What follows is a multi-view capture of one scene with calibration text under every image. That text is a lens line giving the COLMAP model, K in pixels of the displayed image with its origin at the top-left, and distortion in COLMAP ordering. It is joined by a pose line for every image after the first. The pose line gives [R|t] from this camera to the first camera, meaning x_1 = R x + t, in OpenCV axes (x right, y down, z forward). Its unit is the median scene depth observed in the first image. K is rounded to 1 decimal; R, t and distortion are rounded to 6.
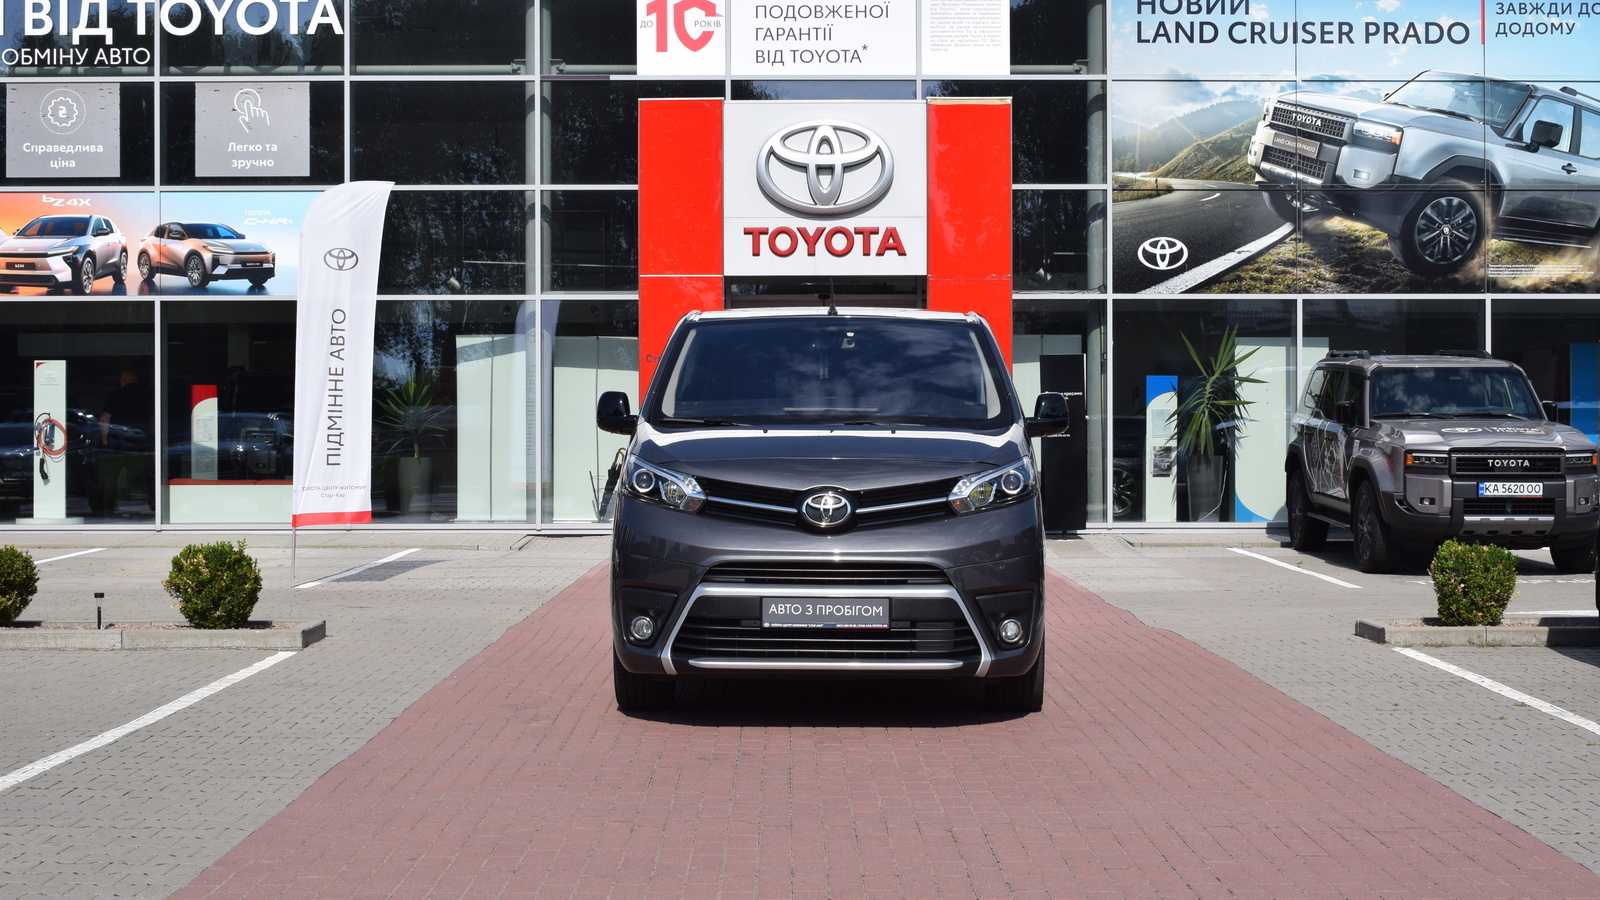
lens RADIAL K [[2171.2, 0, 803.0], [0, 2171.2, 449.4], [0, 0, 1]] dist [-0.024832, -0.008379]
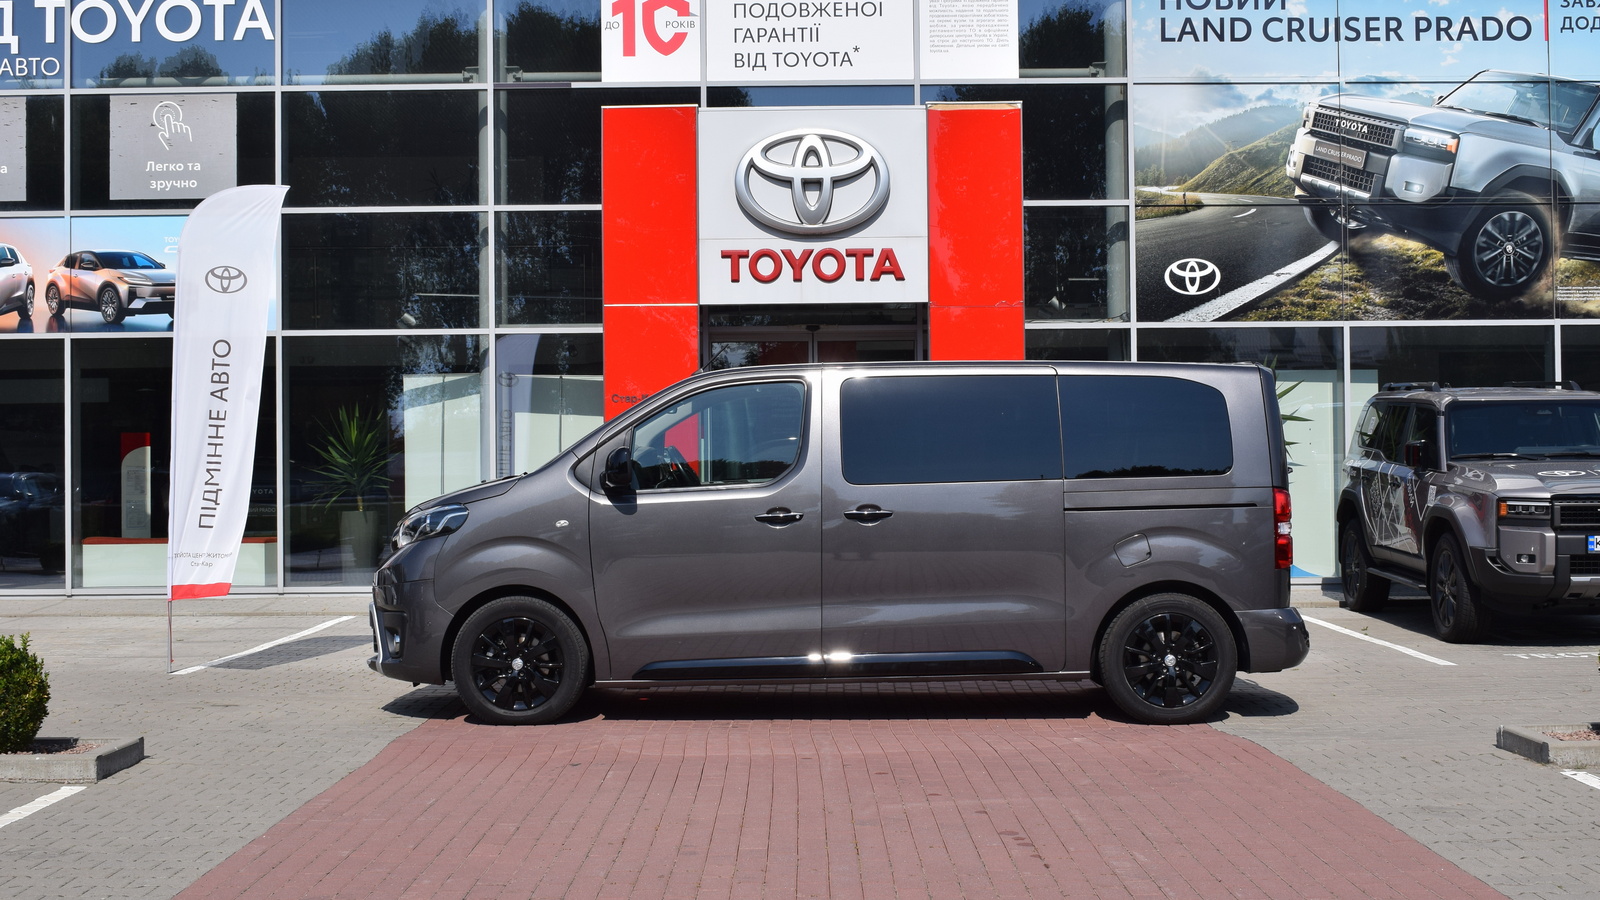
lens RADIAL K [[2065.2, 0, 804.2], [0, 2065.2, 447.9], [0, 0, 1]] dist [-0.028735, -0.039083]
pose [[0.999968, -0.007539, -0.002846, 0.008223], [0.007477, 0.999746, -0.021280, -0.003107], [0.003005, 0.021258, 0.999770, 0.153620]]
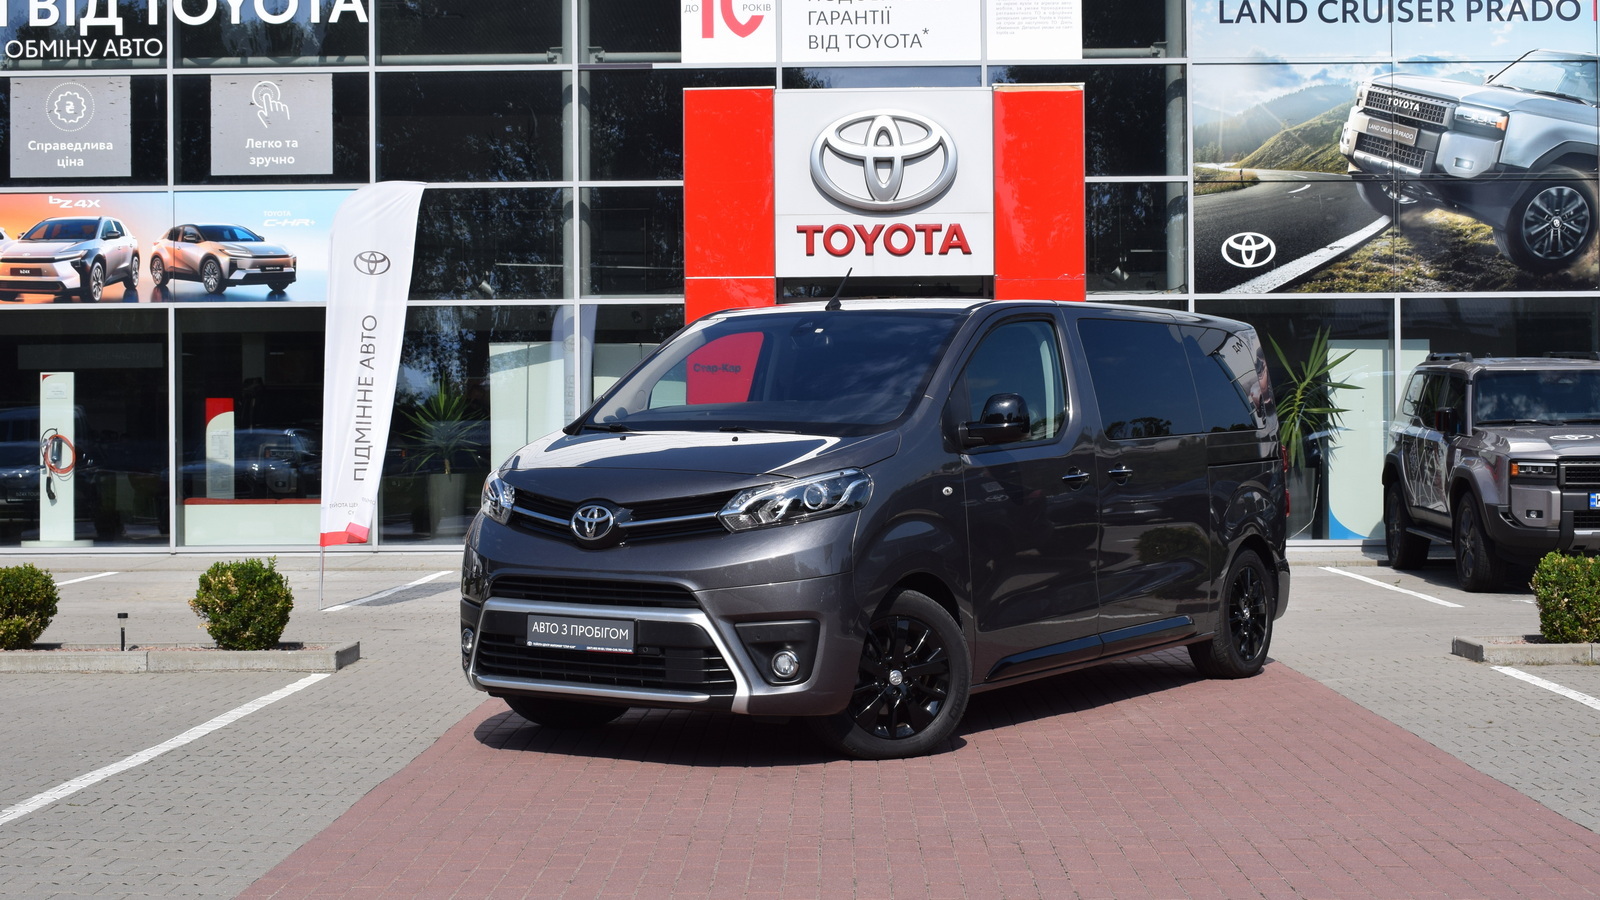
lens RADIAL K [[2377.3, 0, 800.0], [0, 2377.3, 450.0], [0, 0, 1]] dist [-0.015158, -0.009419]
pose [[0.999664, -0.005109, -0.025422, -0.000387], [0.004904, 0.999955, -0.008100, 0.002467], [0.025462, 0.007973, 0.999644, -0.019401]]
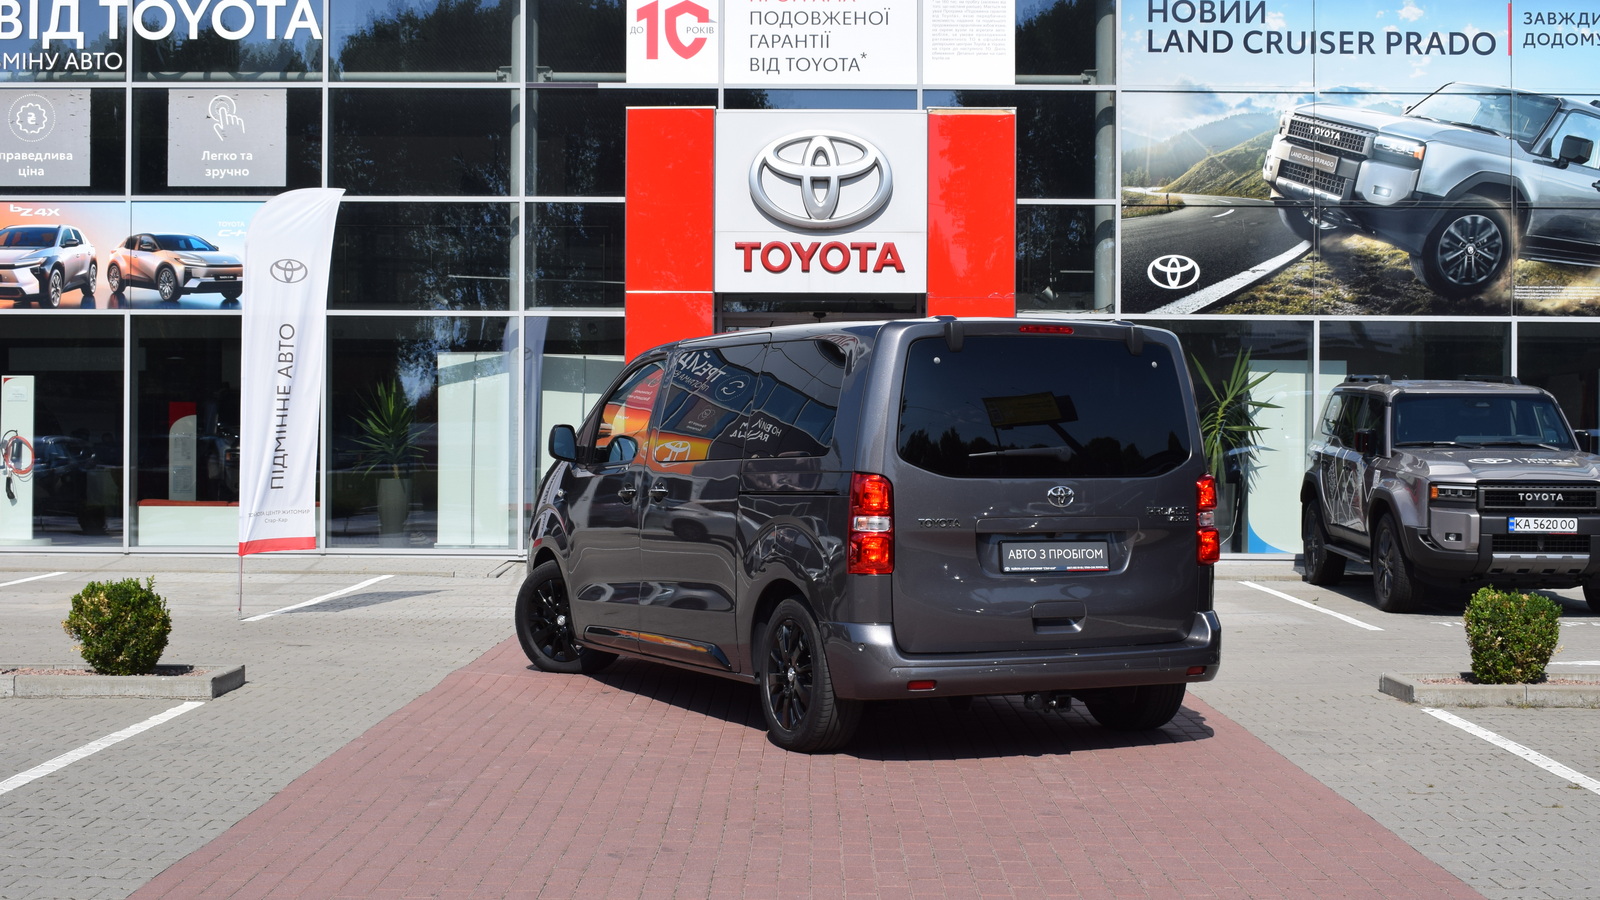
lens RADIAL K [[2123.8, 0, 800.0], [0, 2123.8, 450.0], [0, 0, 1]] dist [-0.023935, -0.030005]
pose [[0.999904, 0.007171, -0.011843, 0.012700], [-0.007259, 0.999947, -0.007365, -0.003667], [0.011789, 0.007450, 0.999903, 0.062447]]
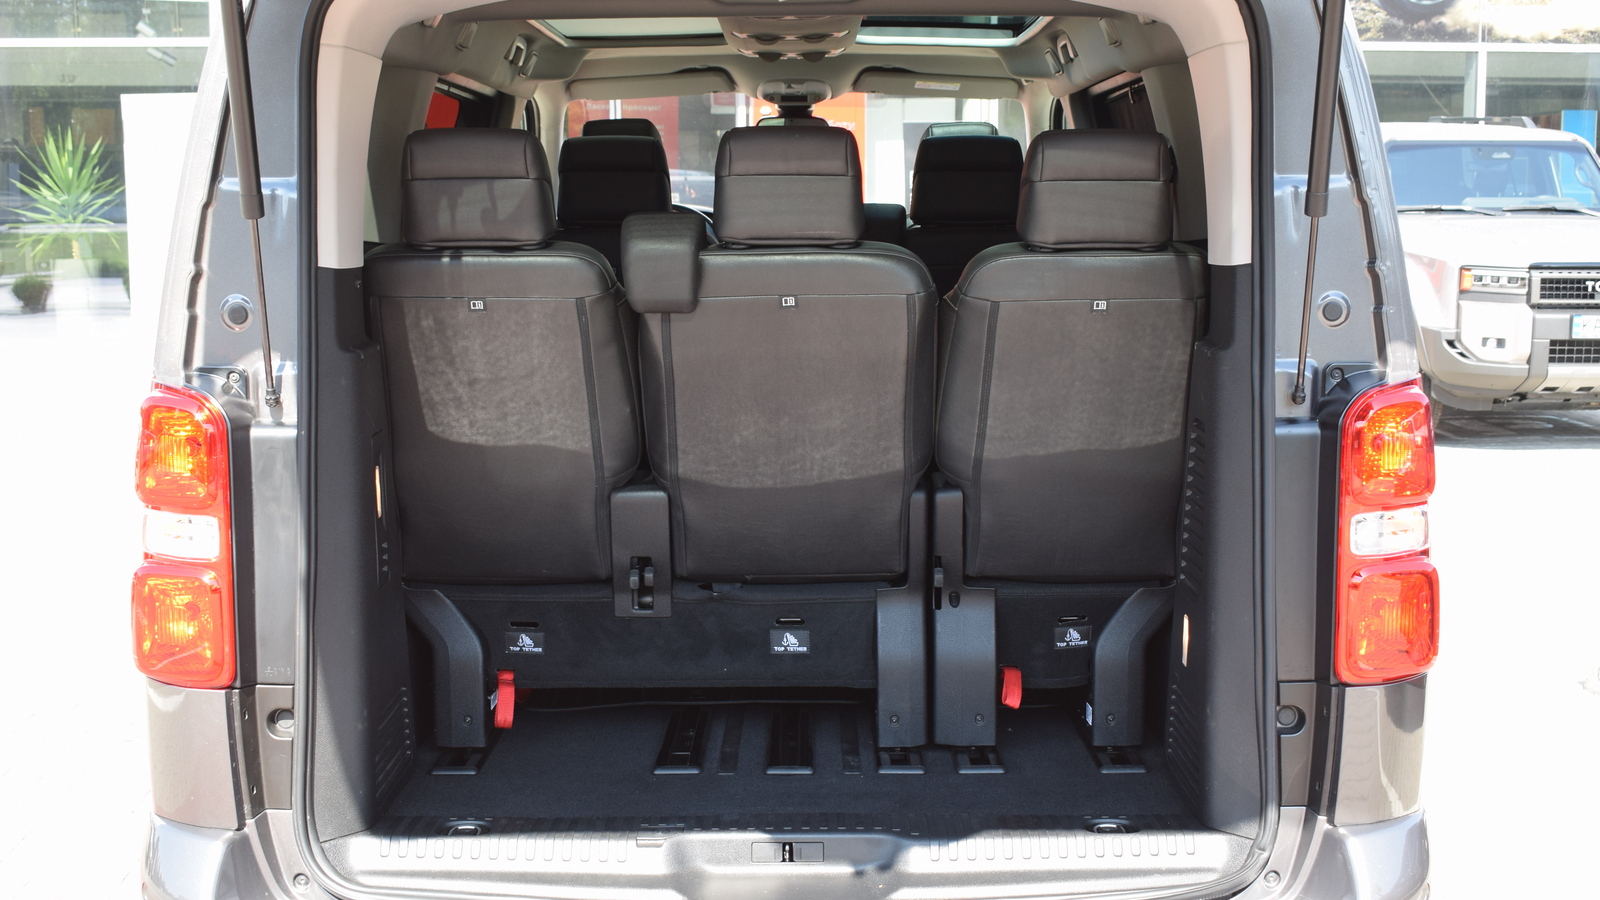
lens RADIAL K [[1930.3, 0, 800.0], [0, 1930.3, 450.0], [0, 0, 1]] dist [-0.030307, -0.056796]
pose [[0.997506, -0.011317, 0.069662, 0.025812], [0.002757, 0.992555, 0.121767, -0.012255], [-0.070522, -0.121271, 0.990111, 0.326142]]
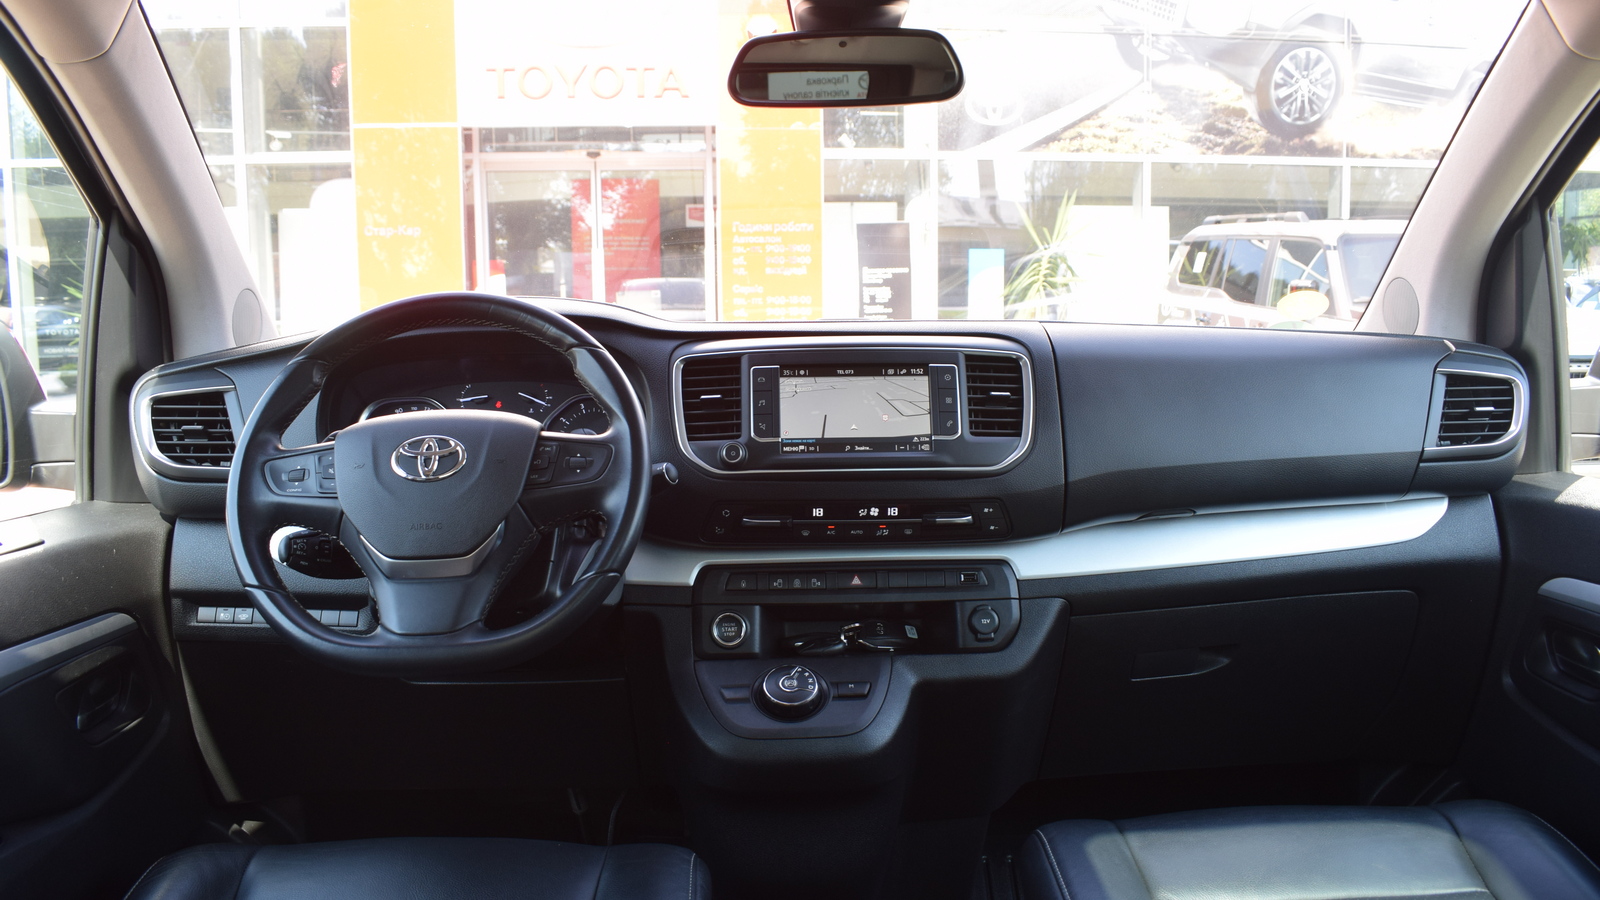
lens RADIAL K [[1258.4, 0, 800.0], [0, 1258.4, 450.0], [0, 0, 1]] dist [-0.093963, 0.006174]
pose [[0.993720, -0.021368, 0.109835, 0.032967], [0.008440, 0.993114, 0.116844, -0.013411], [-0.111576, -0.115183, 0.987058, 0.508793]]
